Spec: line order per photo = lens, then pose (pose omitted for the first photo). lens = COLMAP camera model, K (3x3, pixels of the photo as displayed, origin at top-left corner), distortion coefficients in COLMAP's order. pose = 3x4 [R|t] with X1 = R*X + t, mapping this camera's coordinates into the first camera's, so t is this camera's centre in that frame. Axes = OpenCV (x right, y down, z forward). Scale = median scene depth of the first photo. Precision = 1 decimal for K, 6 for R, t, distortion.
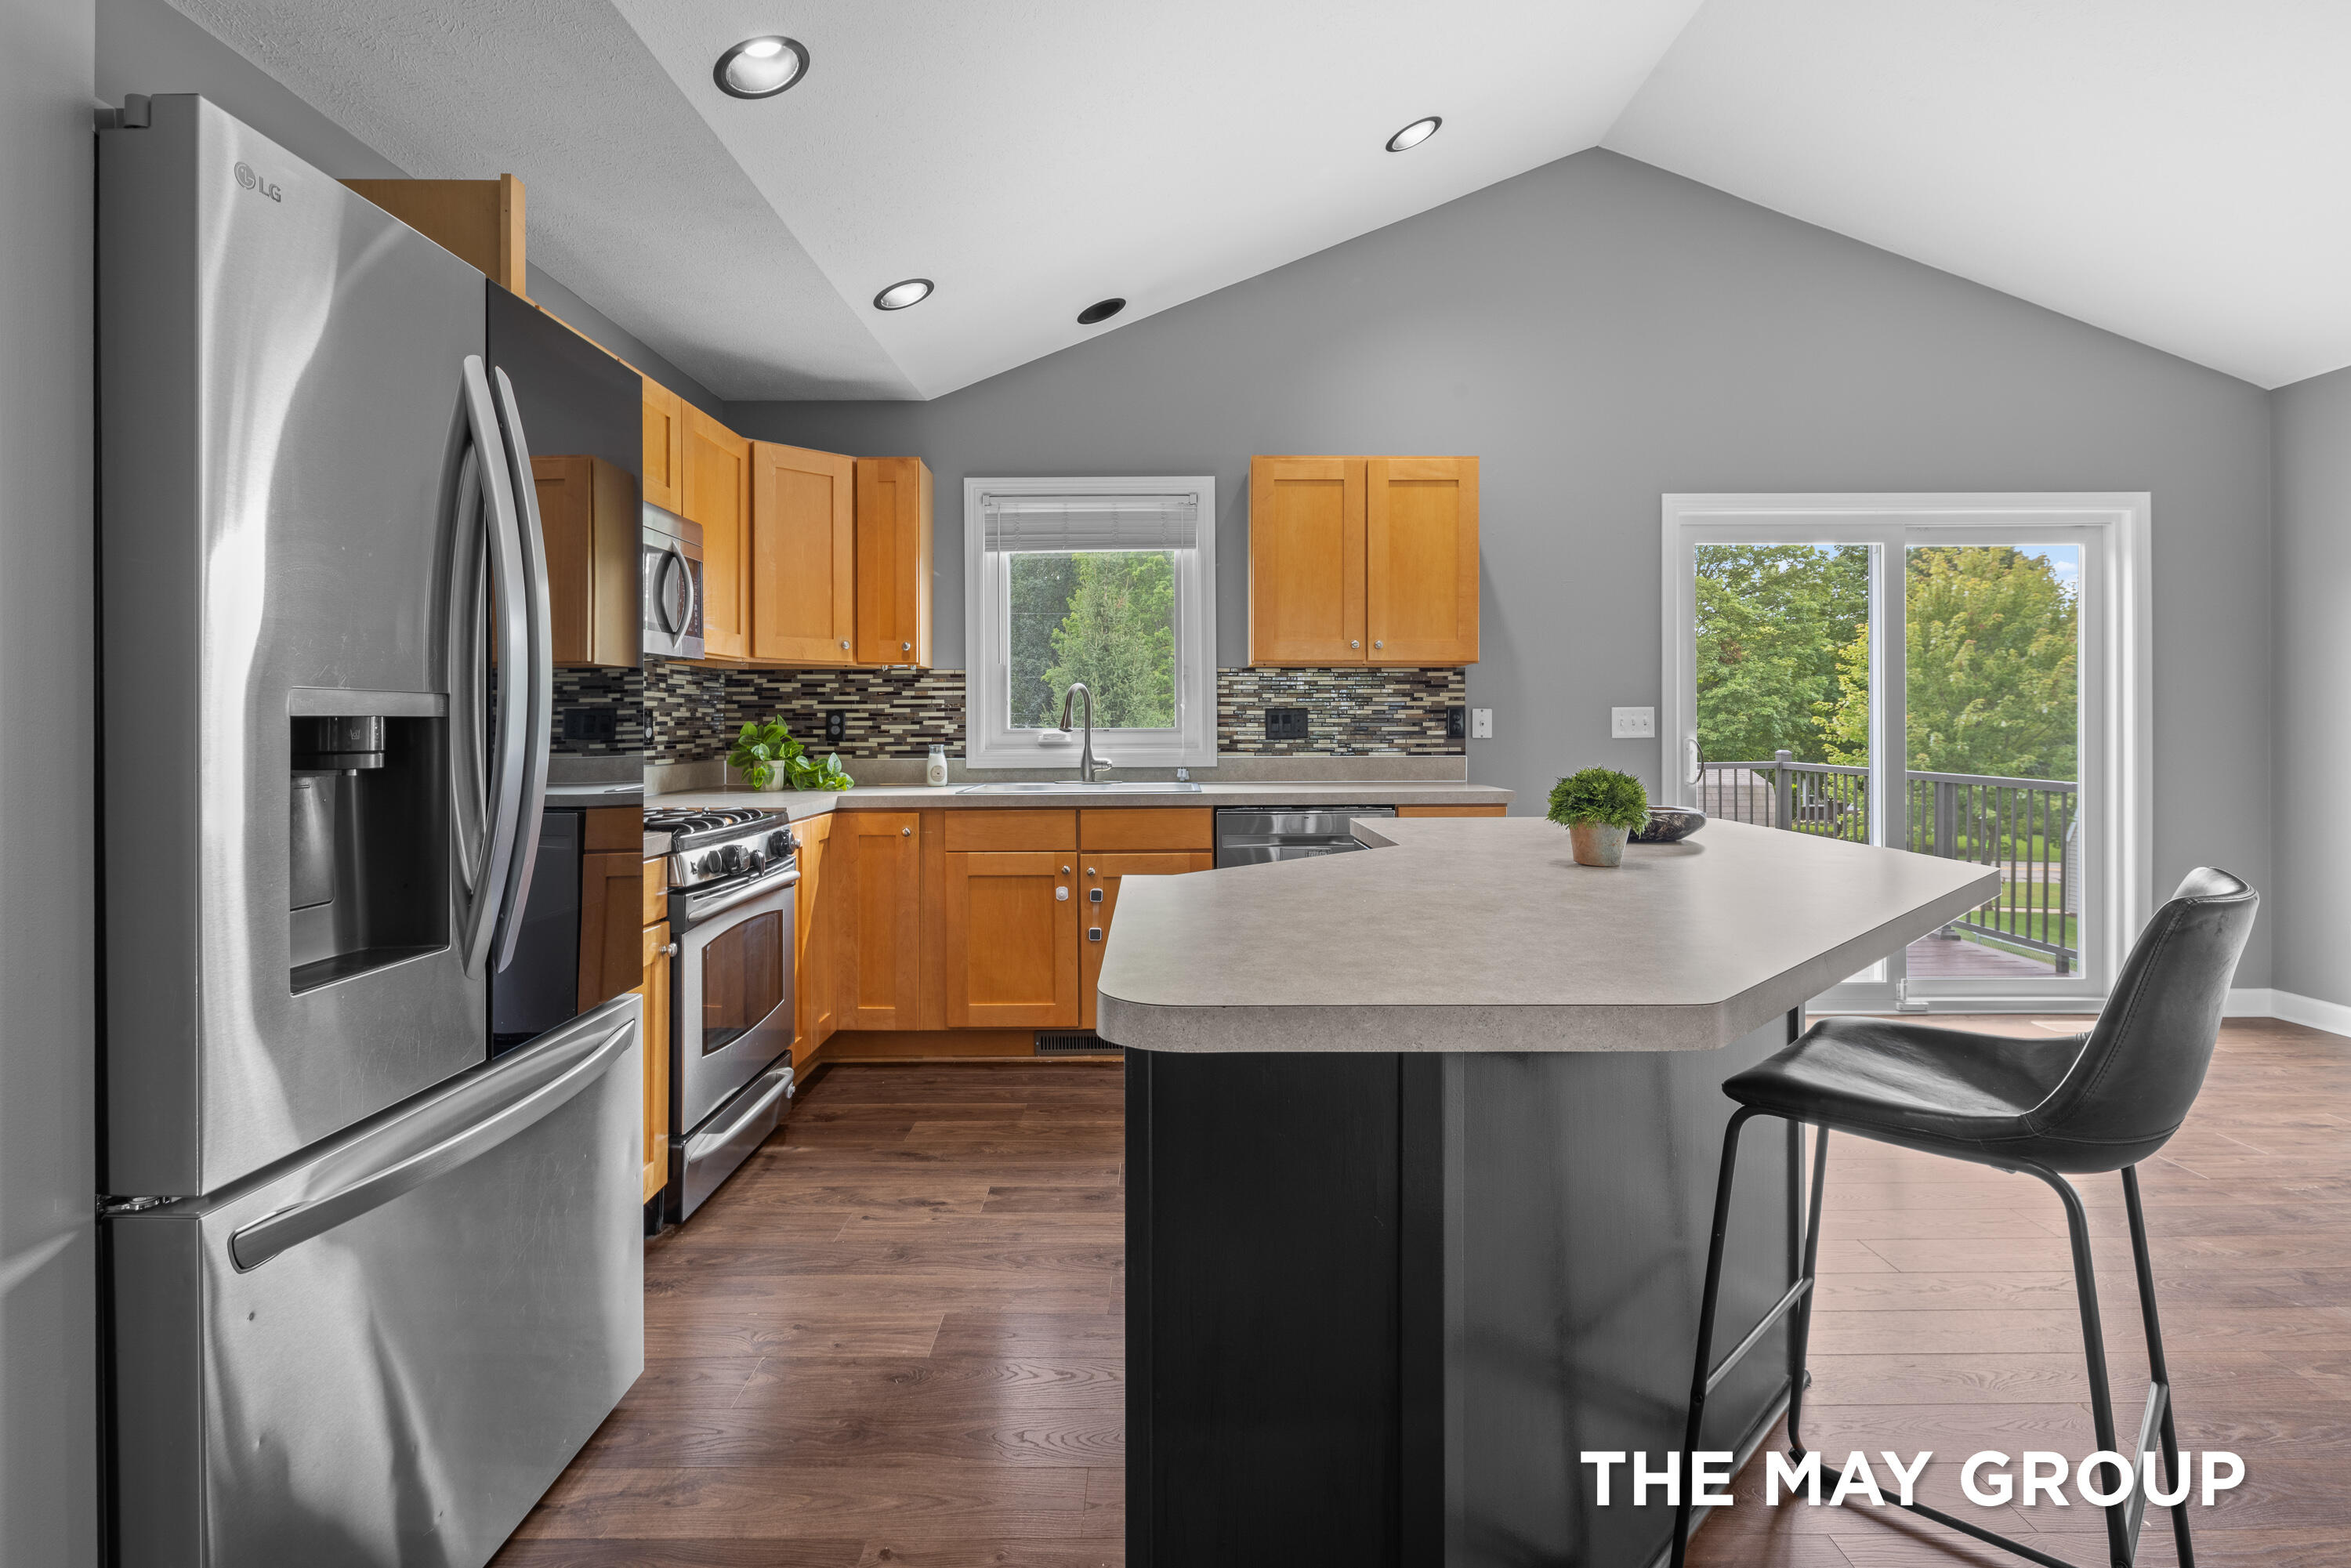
lens RADIAL K [[1141.8, 0, 1173.3], [0, 1141.8, 726.1], [0, 0, 1]] dist [0.005984, -0.005611]
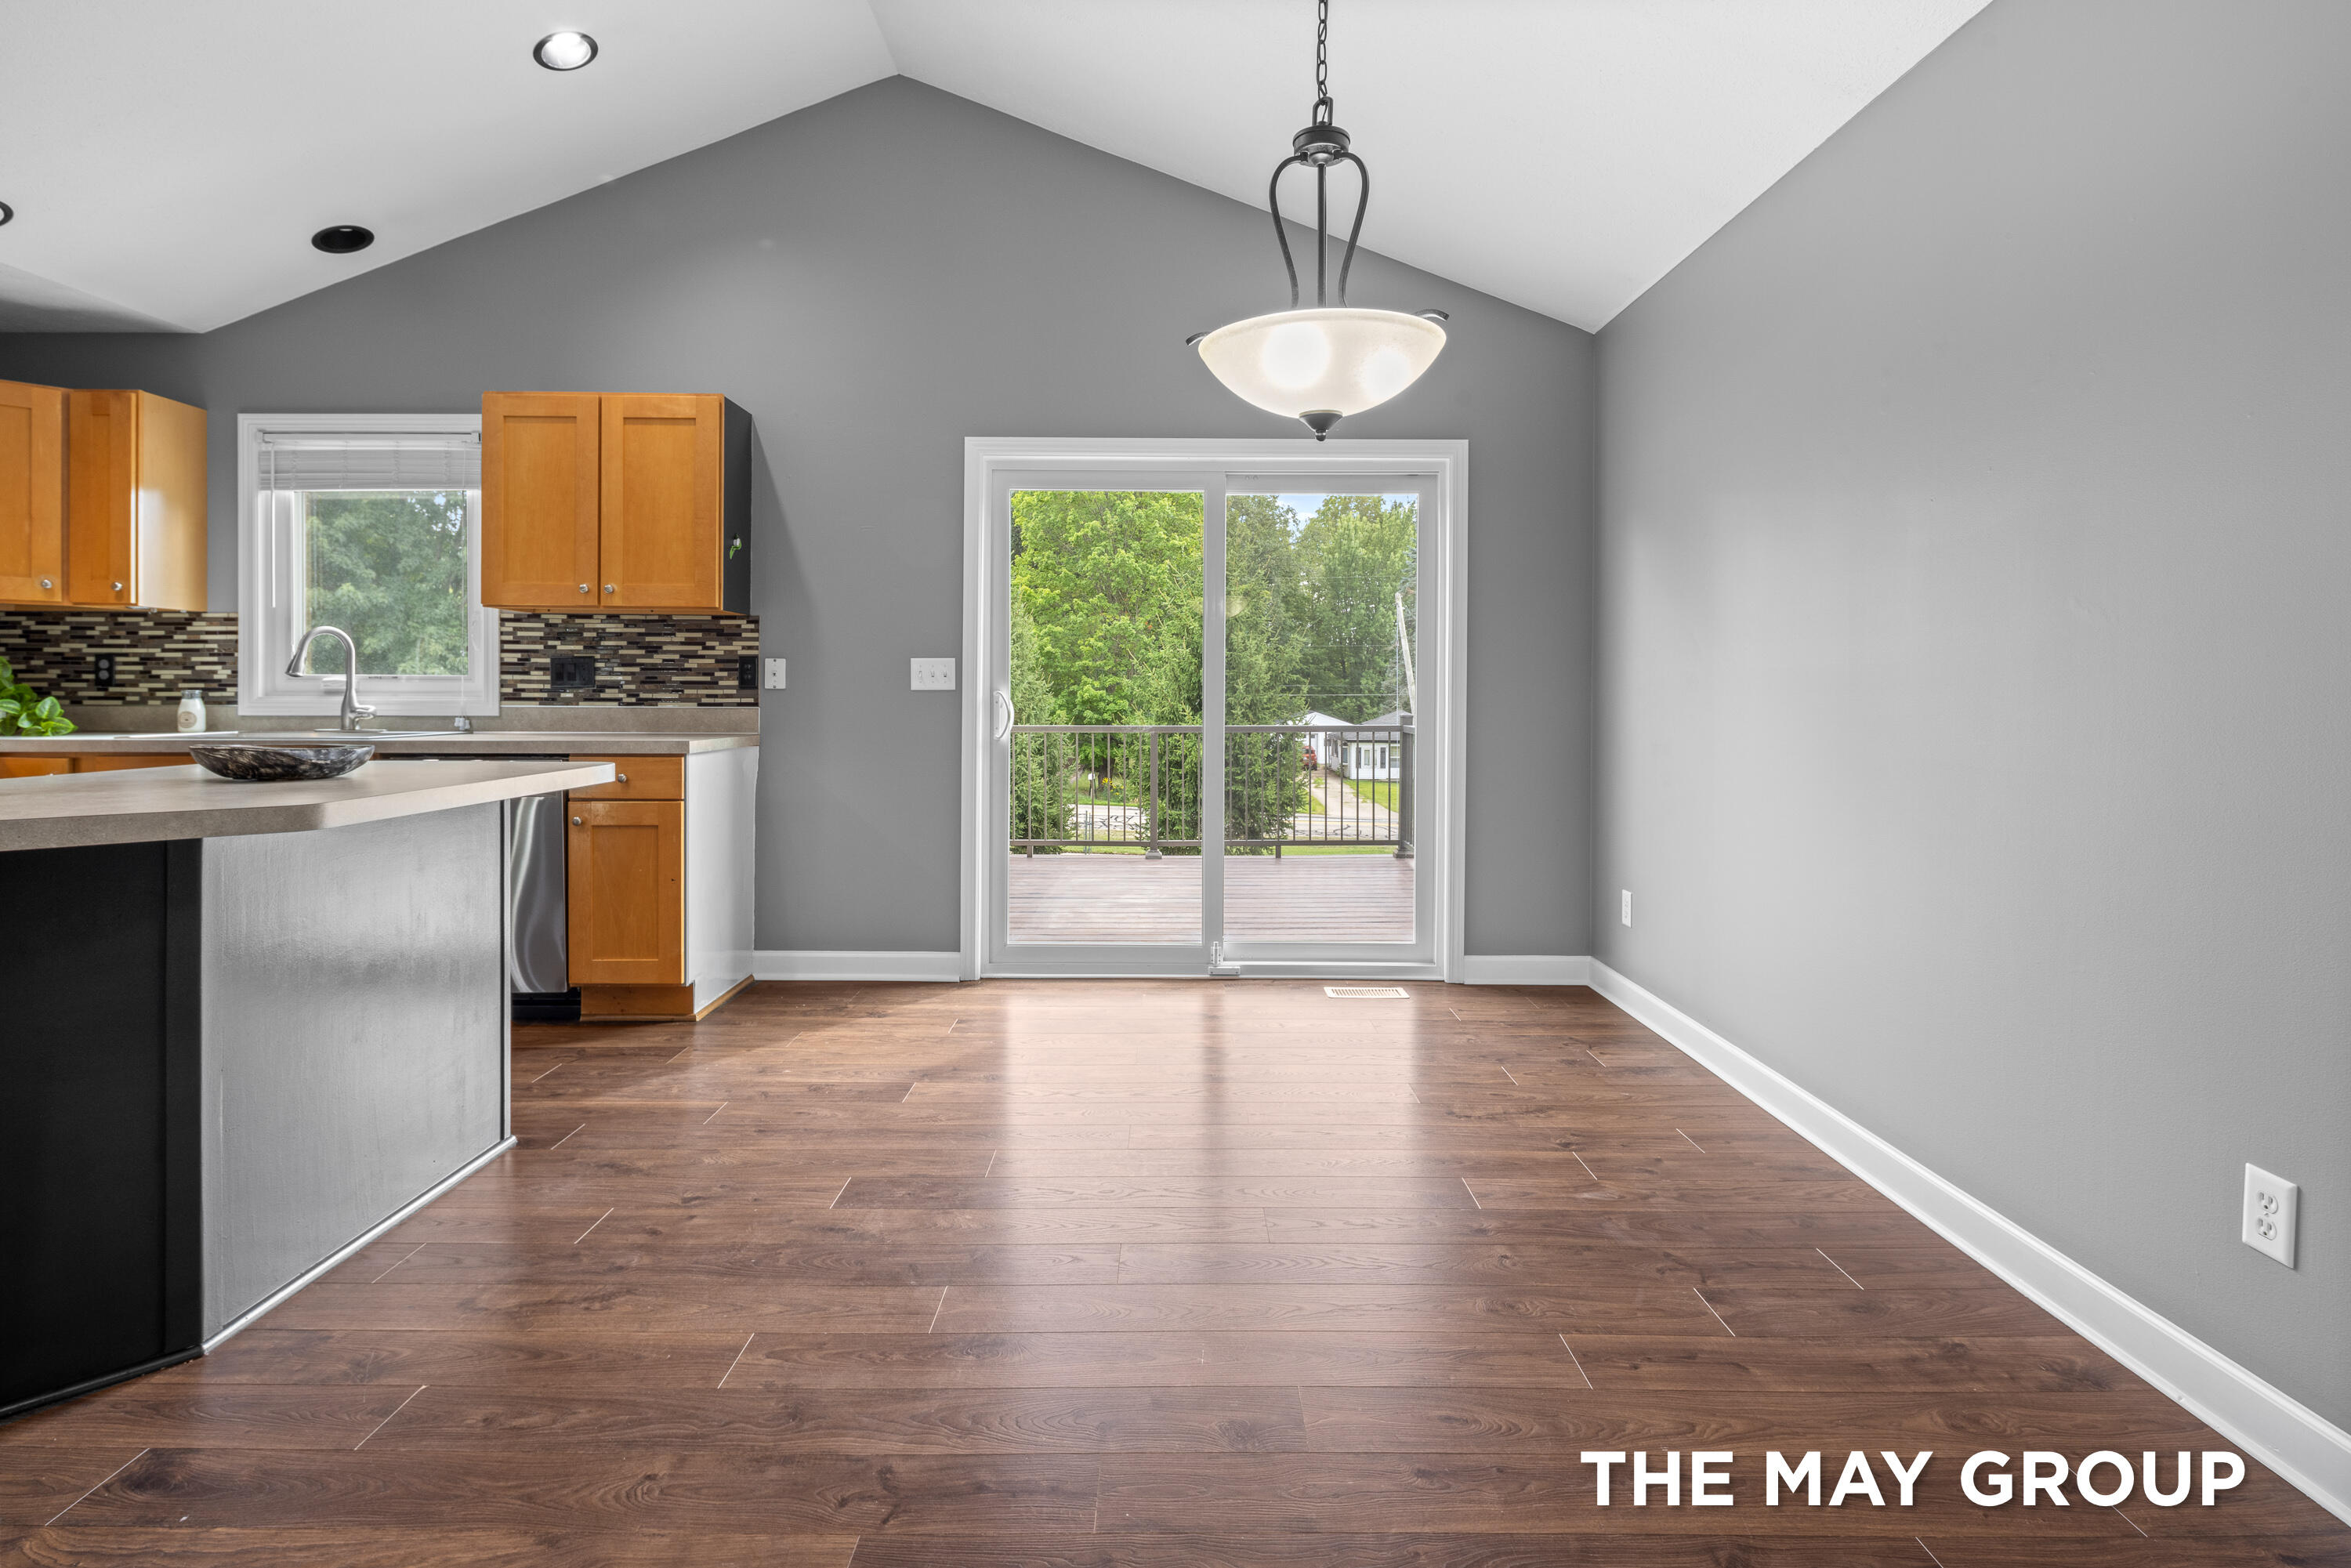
lens RADIAL K [[1141.8, 0, 1174.5], [0, 1141.8, 699.7], [0, 0, 1]] dist [0.005984, -0.005611]
pose [[0.999964, 0.008489, 0.000414, 0.607755], [-0.008490, 0.999953, 0.004631, 0.012544], [-0.000375, -0.004634, 0.999989, 0.034686]]
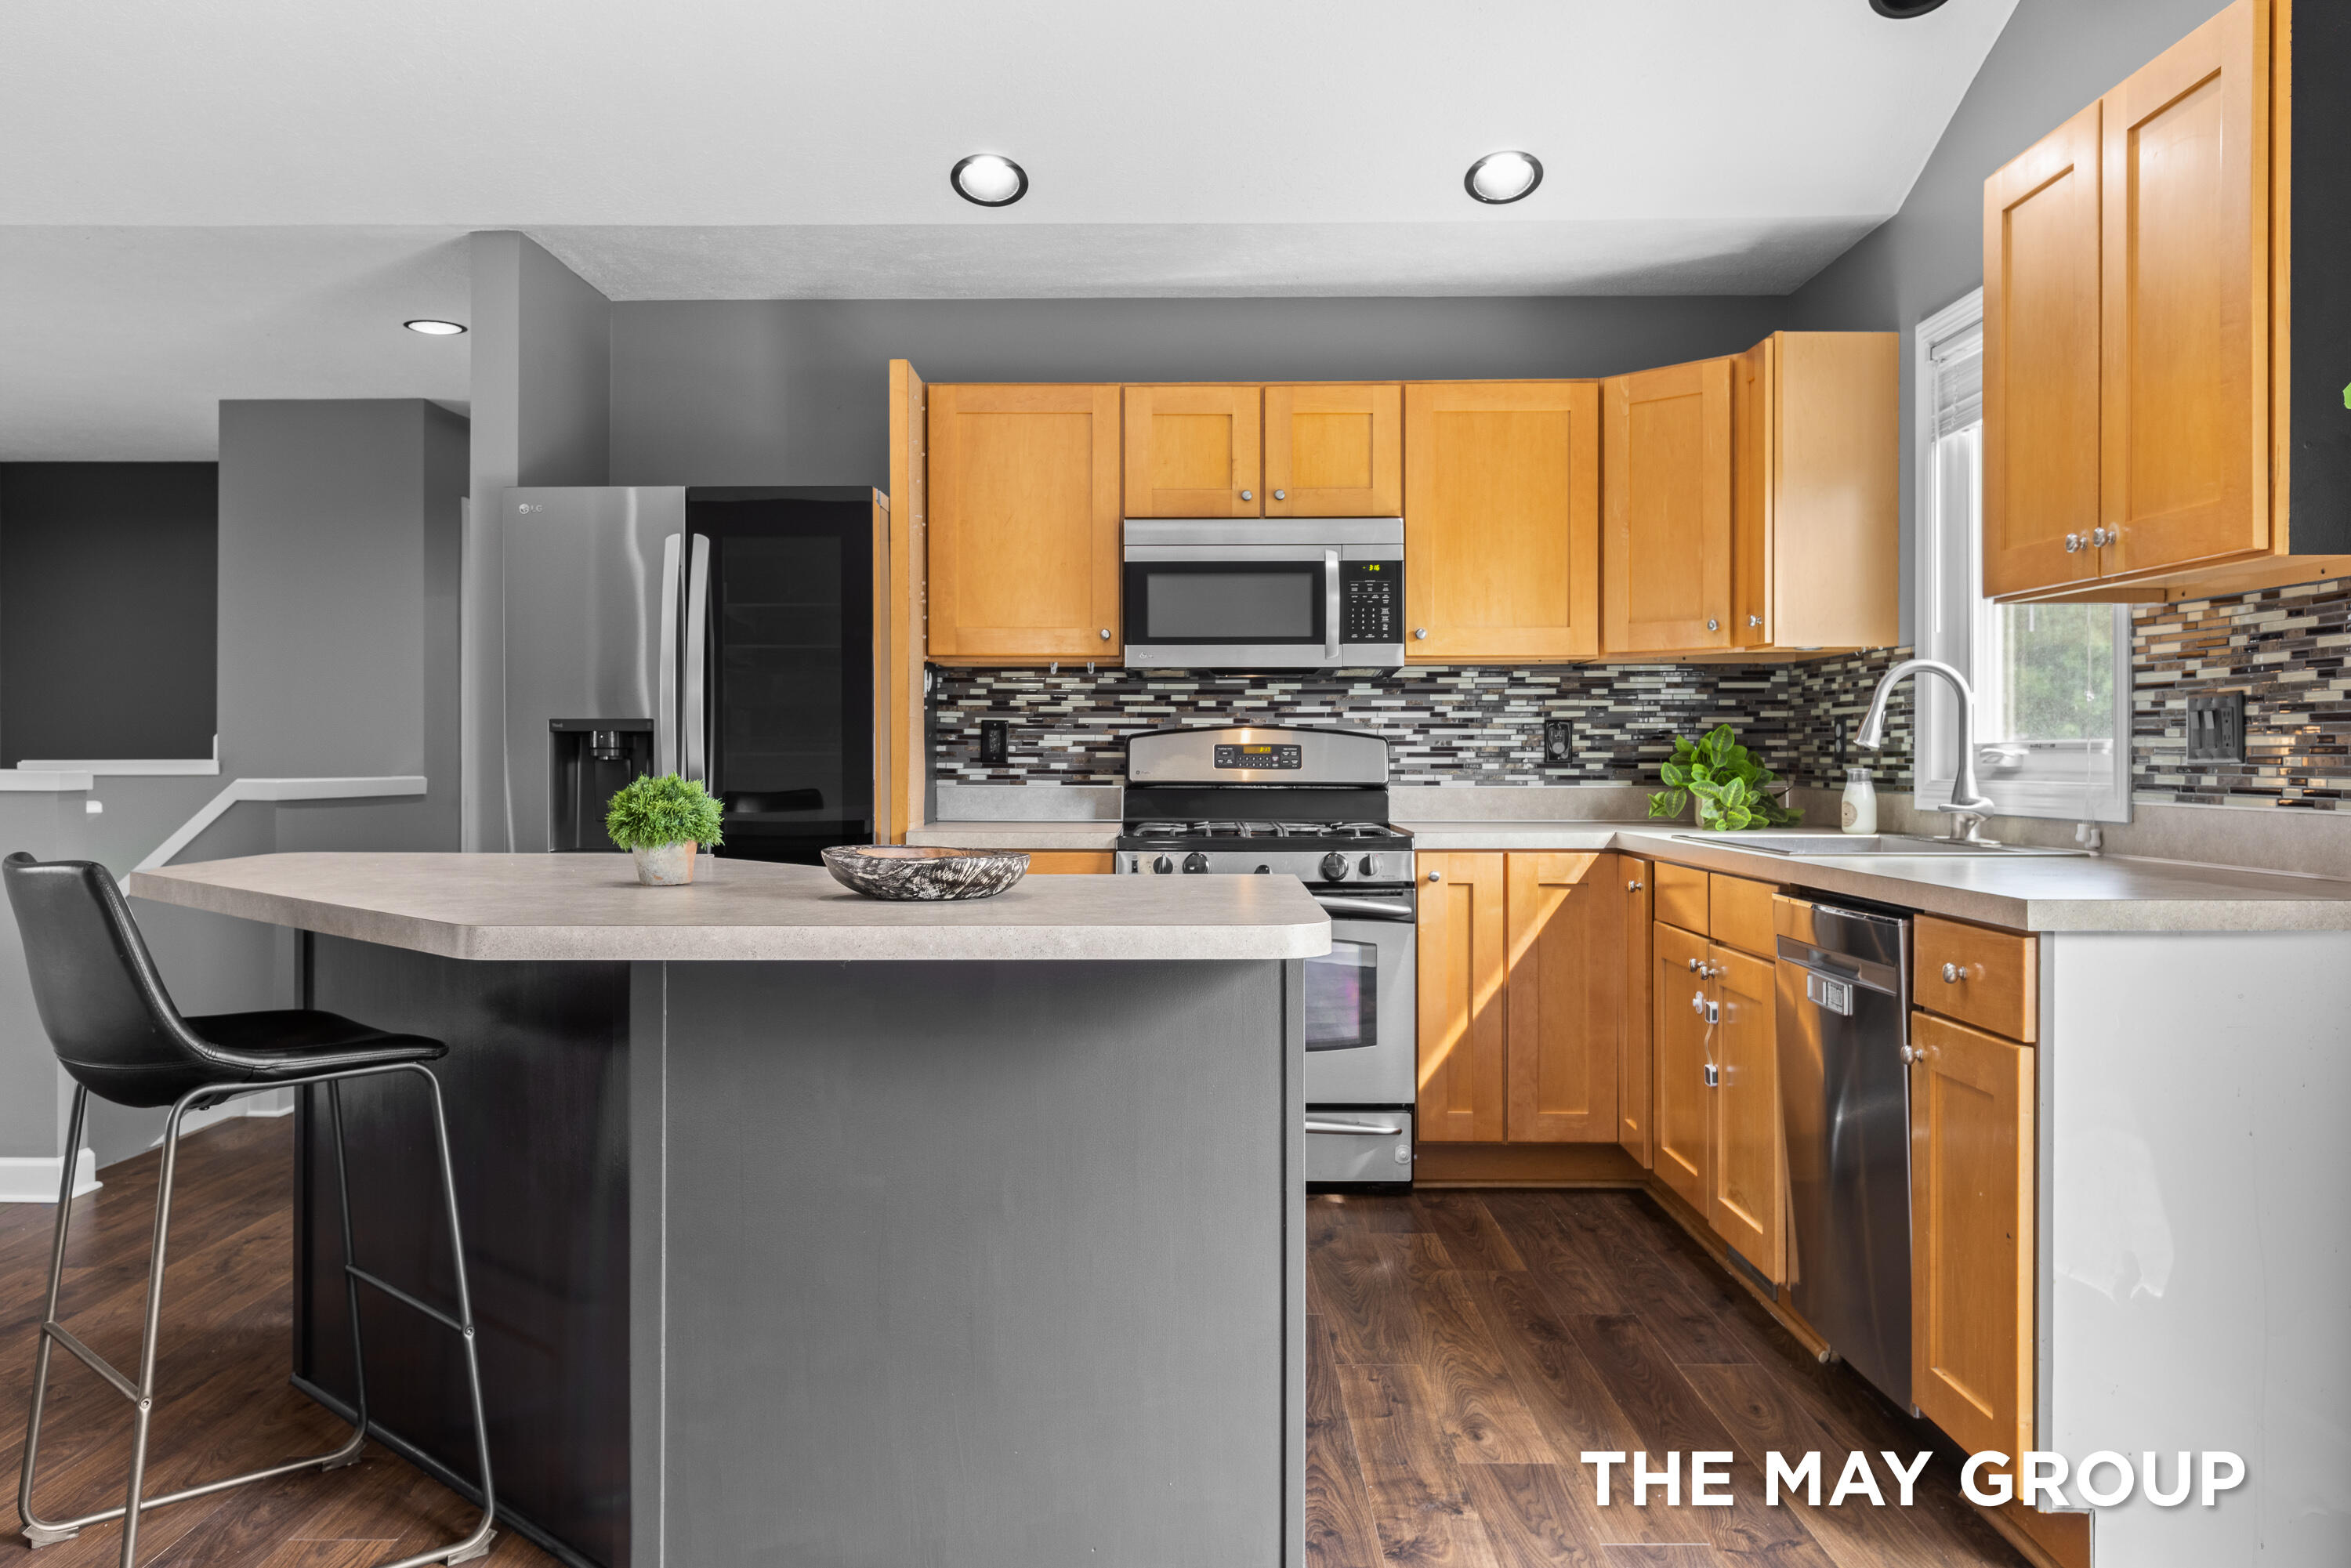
lens RADIAL K [[1845.0, 0, 1163.7], [0, 1845.0, 760.6], [0, 0, 1]] dist [0.013571, -0.022515]
pose [[-0.015200, 0.006004, -0.999866, 0.795926], [-0.001436, 0.999981, 0.006026, 0.006295], [0.999883, 0.001527, -0.015191, 0.618943]]
